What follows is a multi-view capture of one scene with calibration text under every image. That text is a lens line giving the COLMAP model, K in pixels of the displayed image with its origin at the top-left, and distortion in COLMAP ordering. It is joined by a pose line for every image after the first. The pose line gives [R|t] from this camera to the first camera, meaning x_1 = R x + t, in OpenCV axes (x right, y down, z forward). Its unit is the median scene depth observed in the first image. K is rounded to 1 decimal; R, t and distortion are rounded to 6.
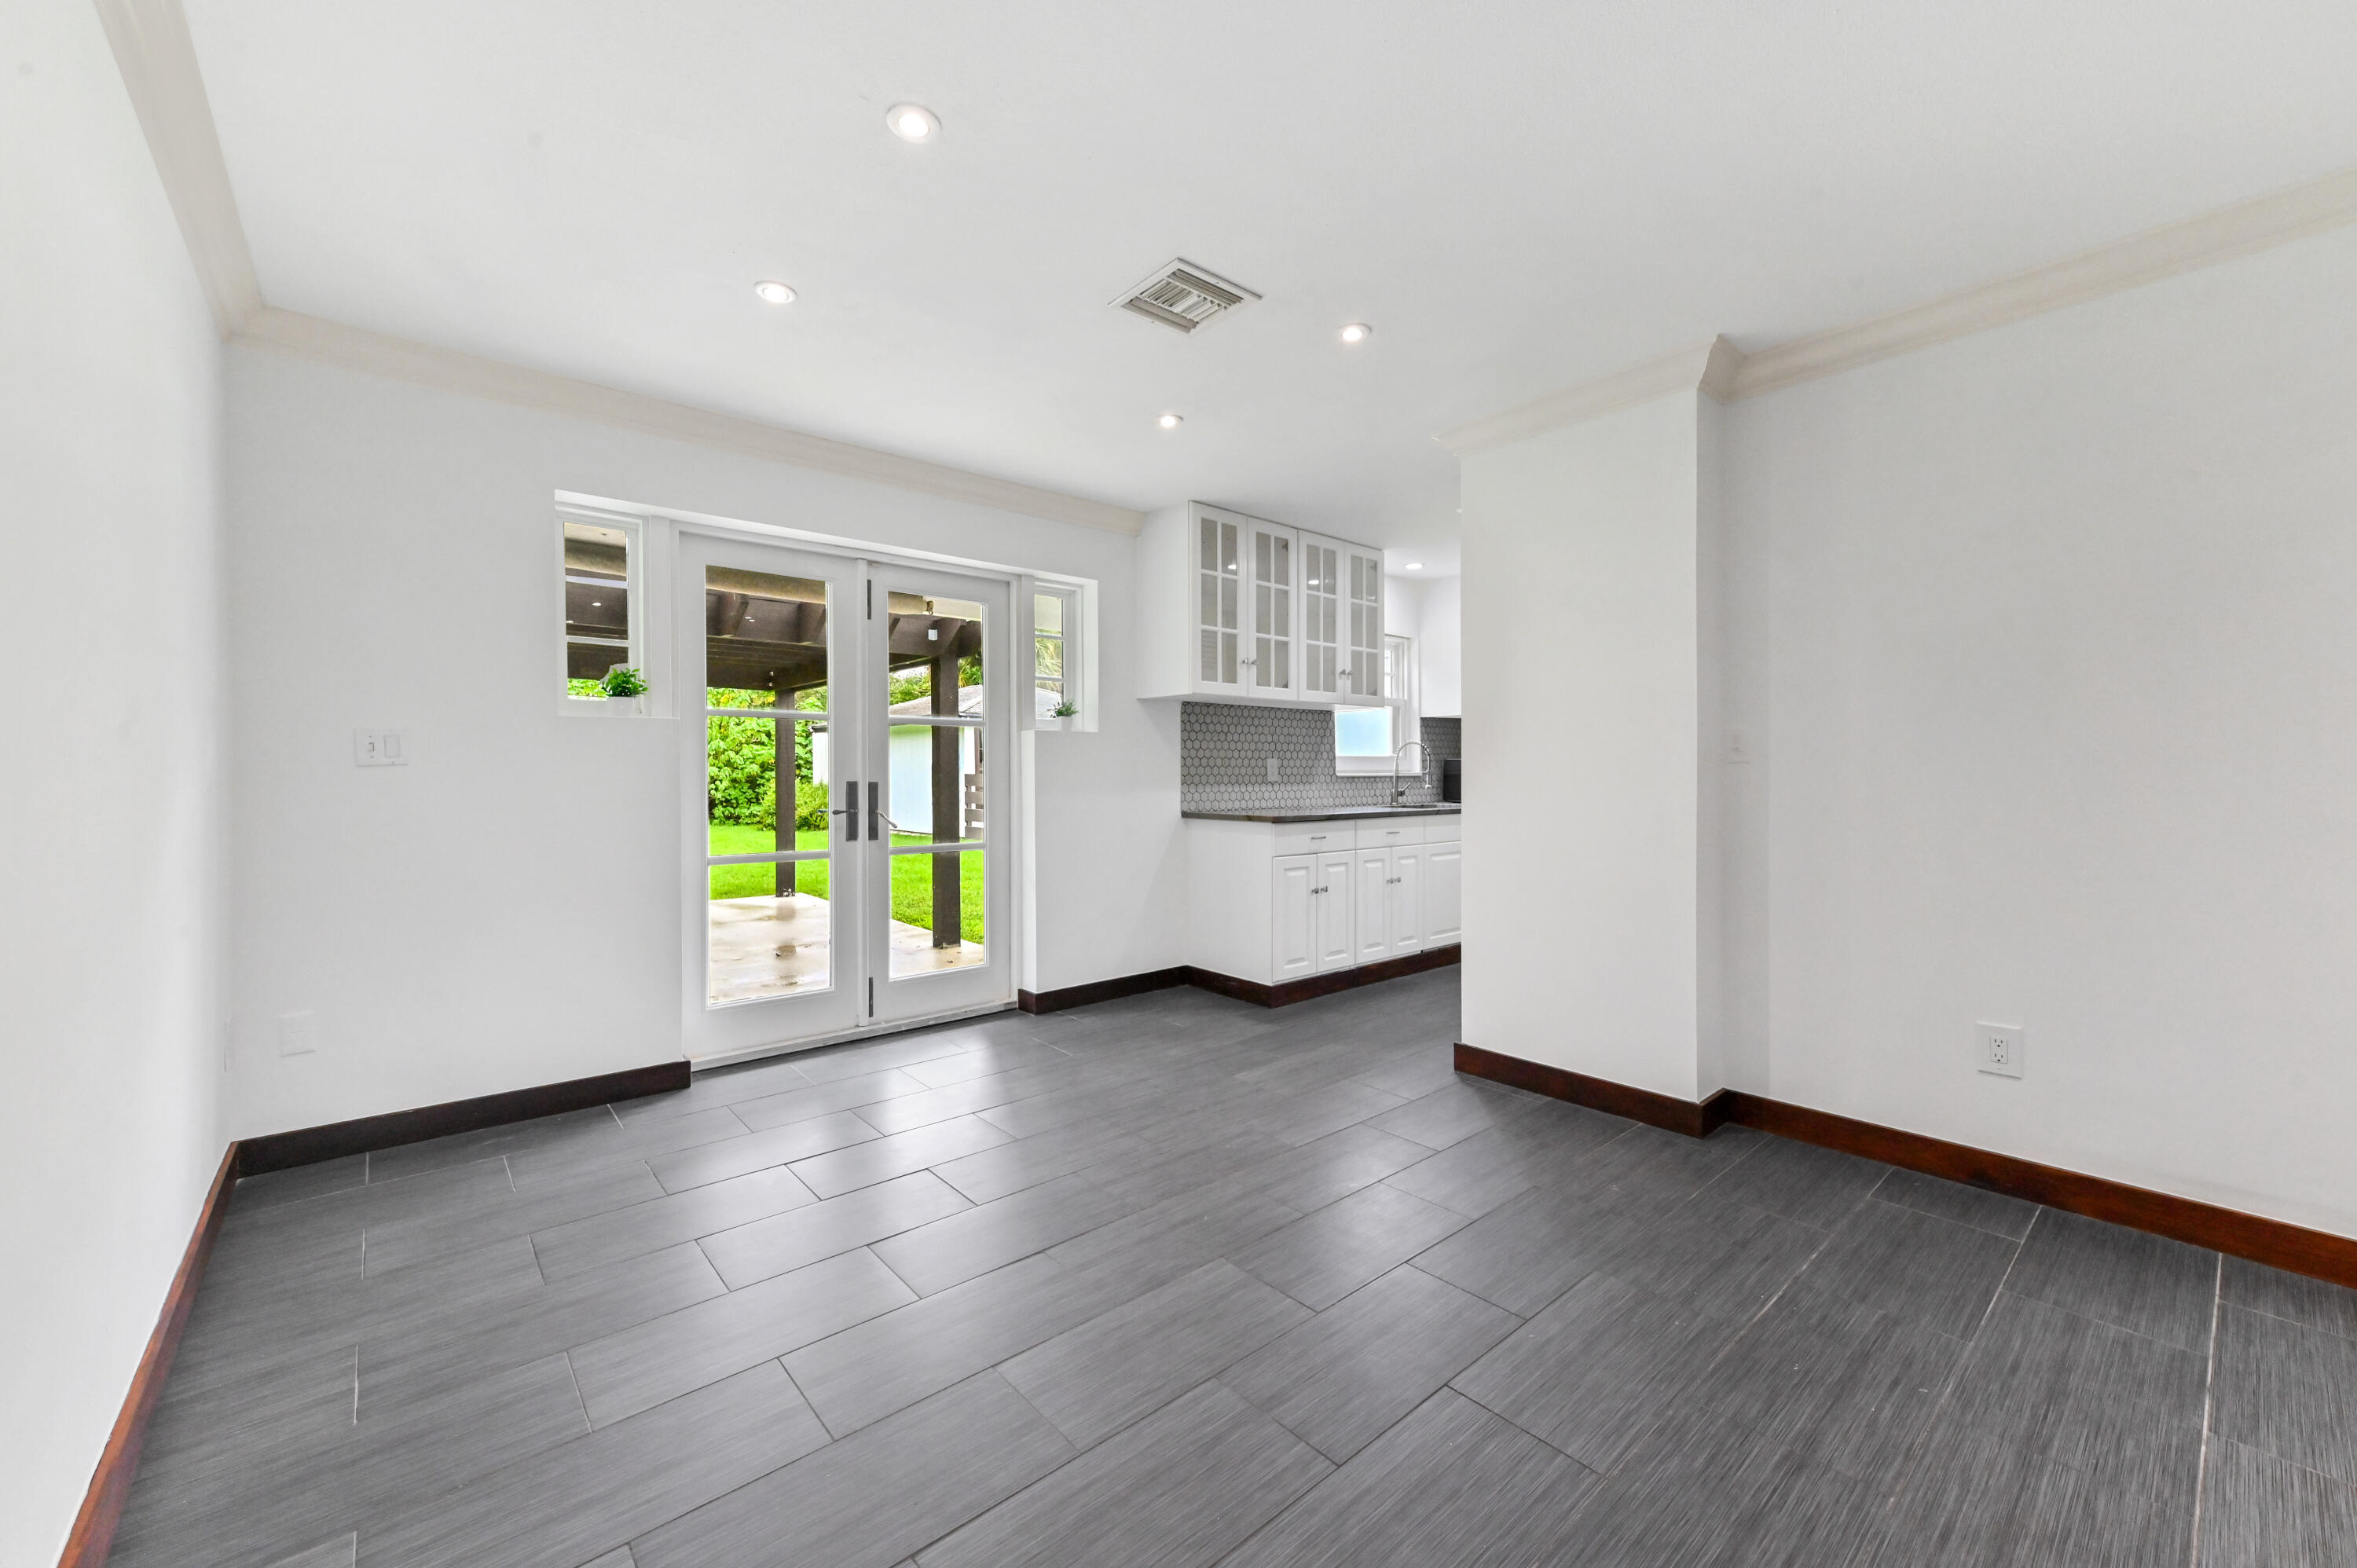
lens RADIAL K [[926.5, 0, 1178.6], [0, 926.5, 777.7], [0, 0, 1]] dist [0.013296, -0.000817]
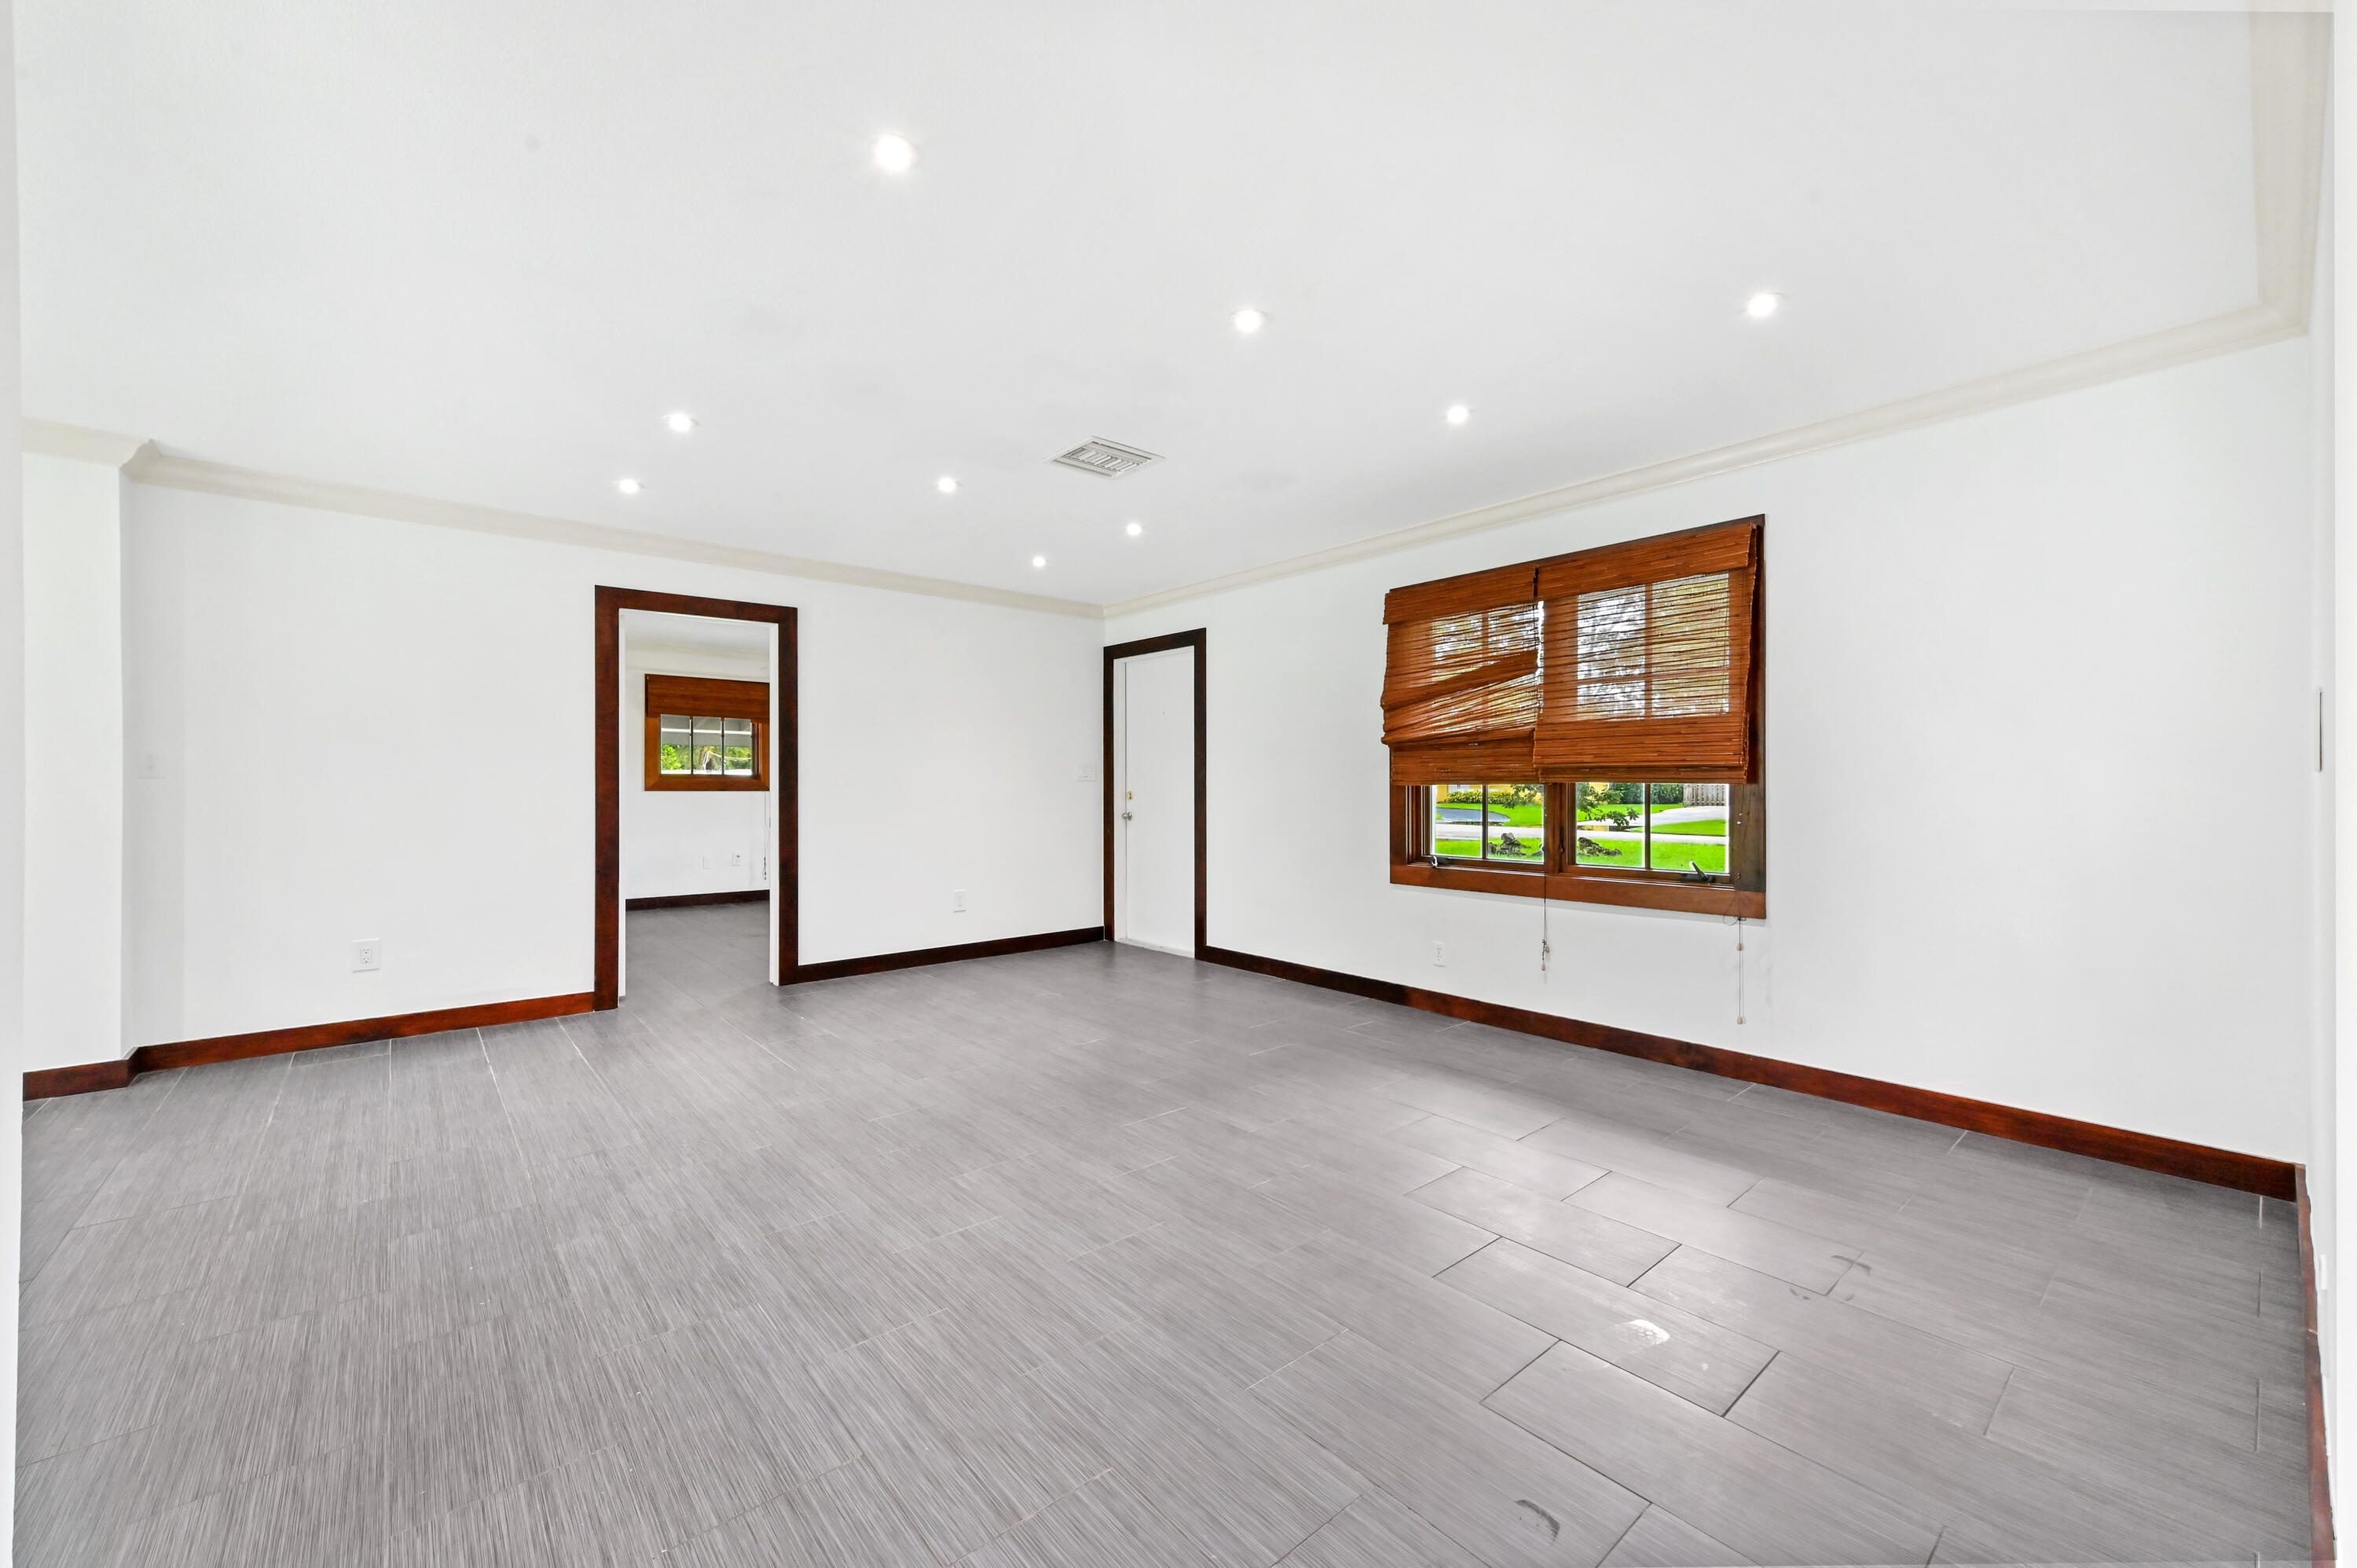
lens RADIAL K [[926.5, 0, 1194.2], [0, 926.5, 784.1], [0, 0, 1]] dist [0.013296, -0.000817]
pose [[0.000622, 0.006568, 0.999978, -0.401264], [0.005817, 0.999961, -0.006571, 0.005427], [-0.999983, 0.005821, 0.000584, -0.238771]]
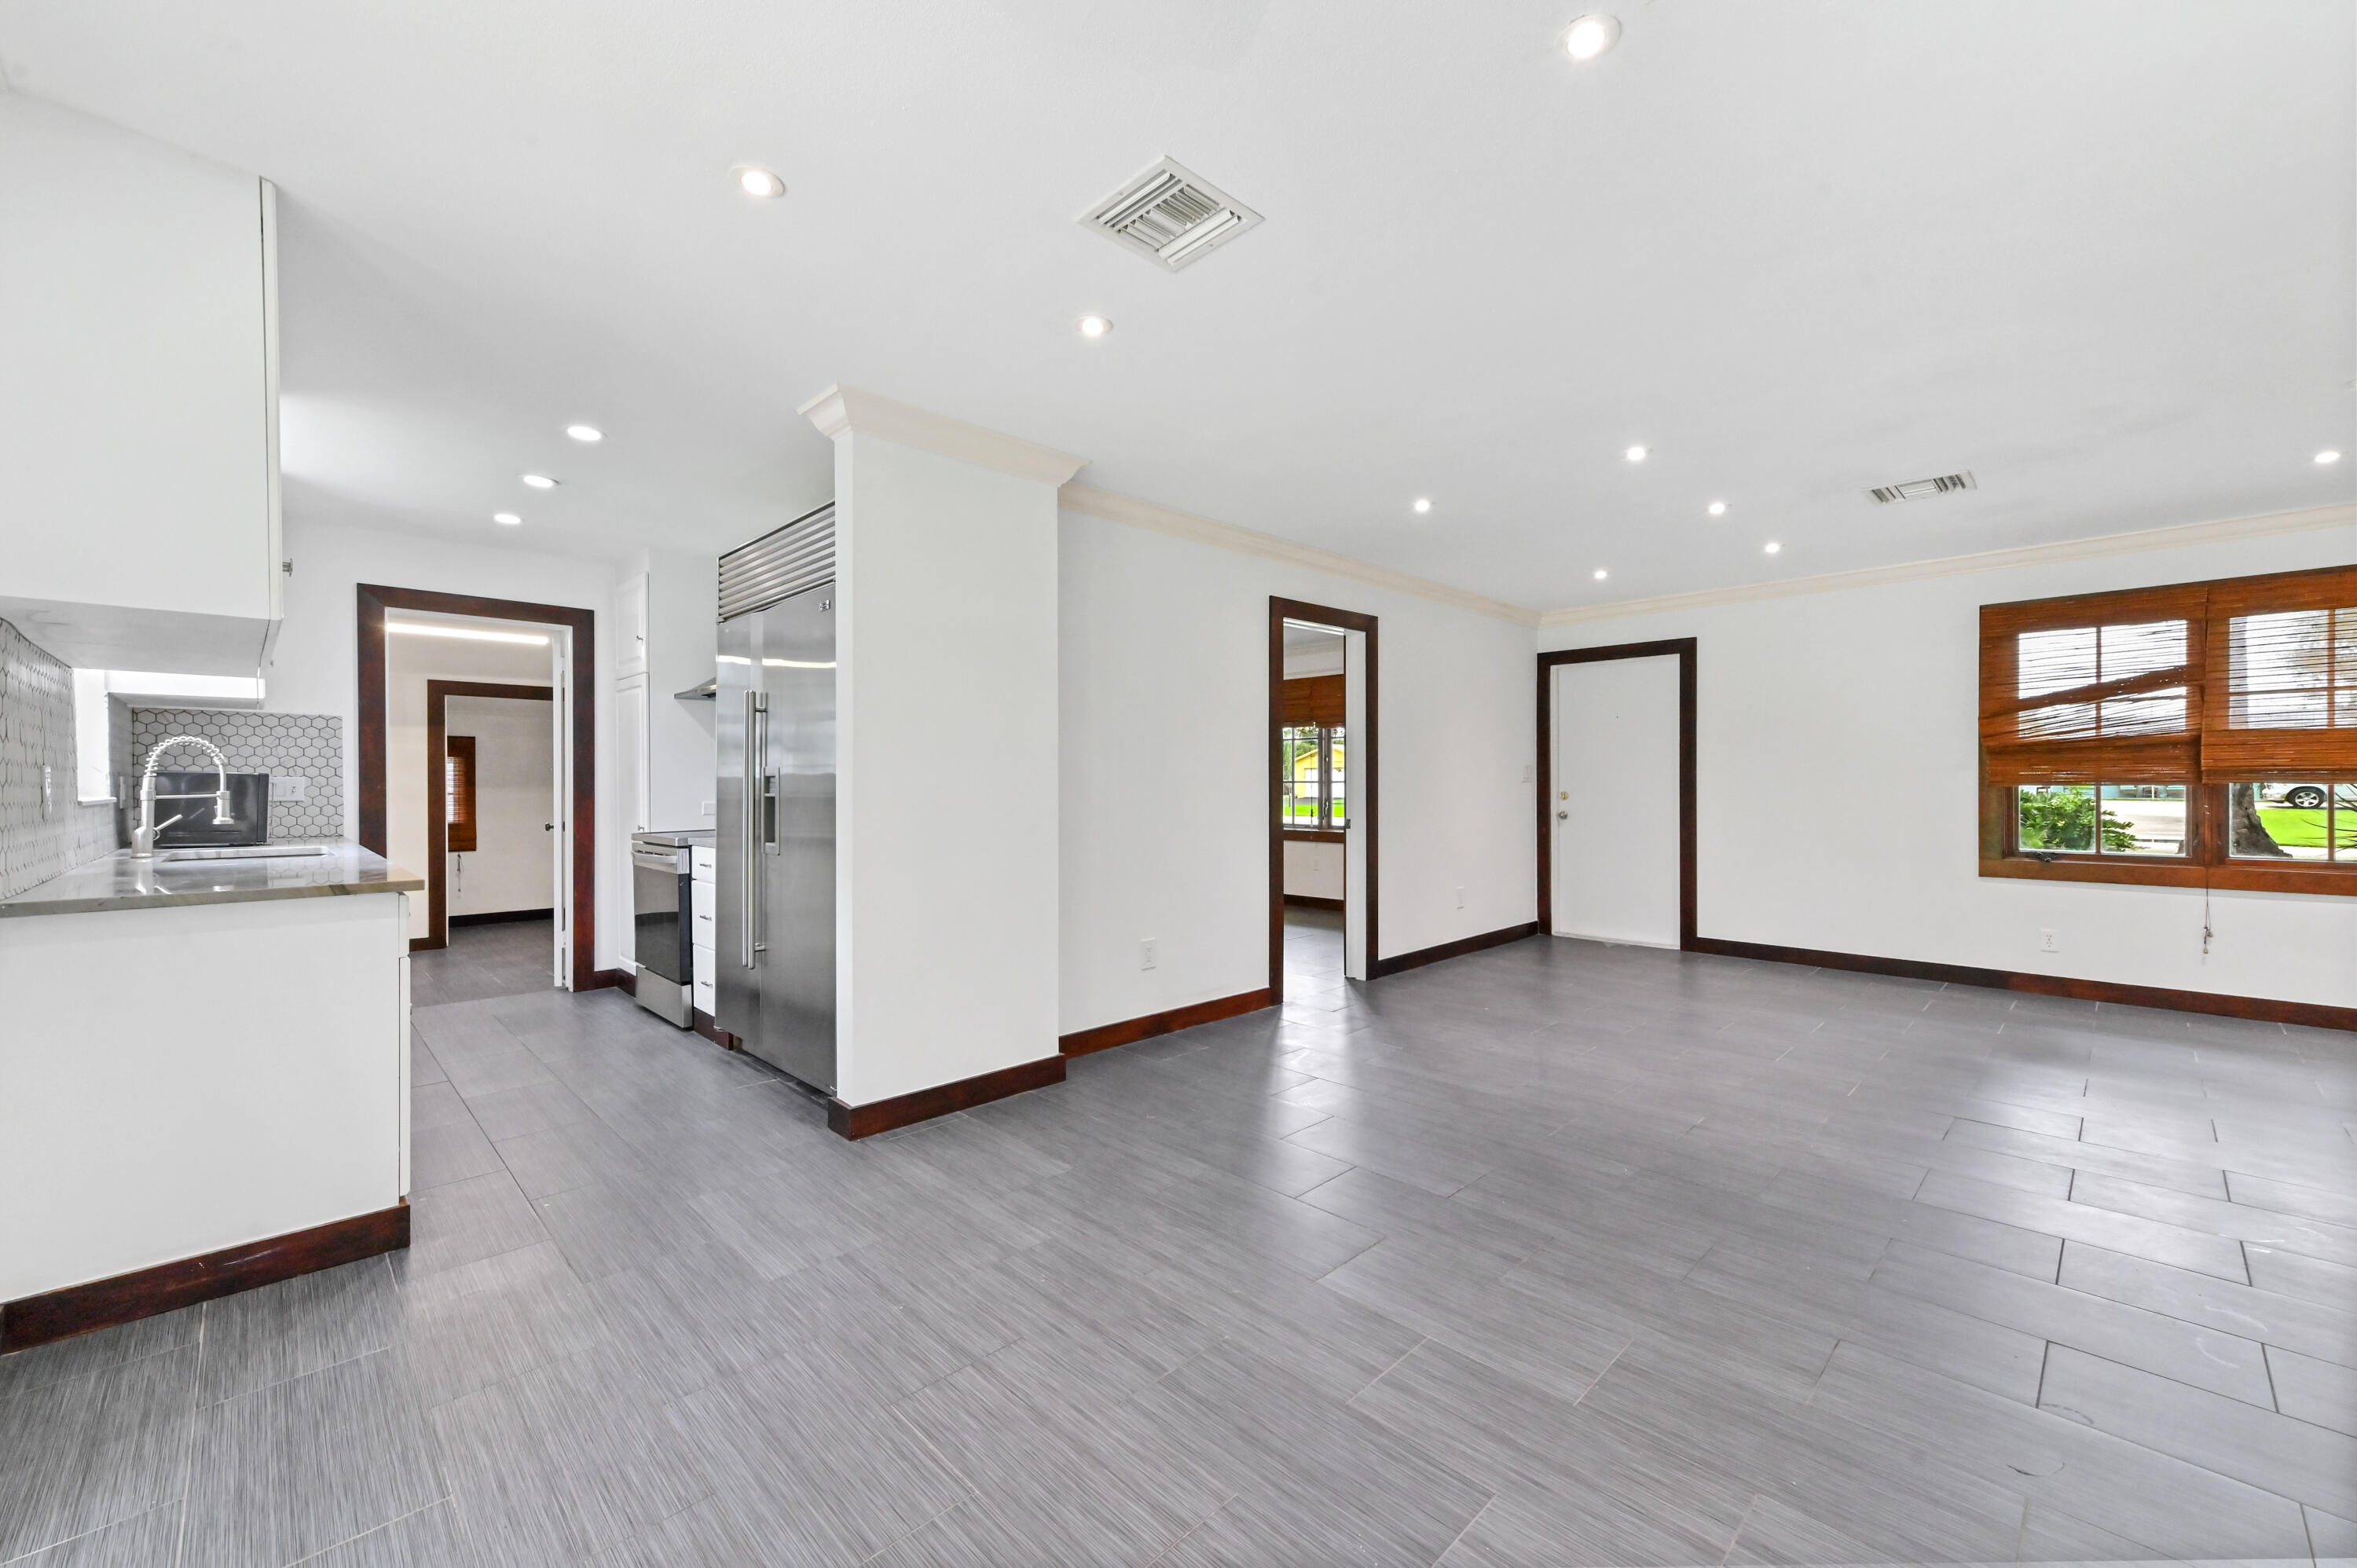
lens RADIAL K [[926.5, 0, 1194.1], [0, 926.5, 790.5], [0, 0, 1]] dist [0.013296, -0.000817]
pose [[-0.073240, -0.003316, 0.997309, -0.423452], [0.009120, 0.999950, 0.003994, -0.006538], [-0.997273, 0.009388, -0.073206, 0.541855]]
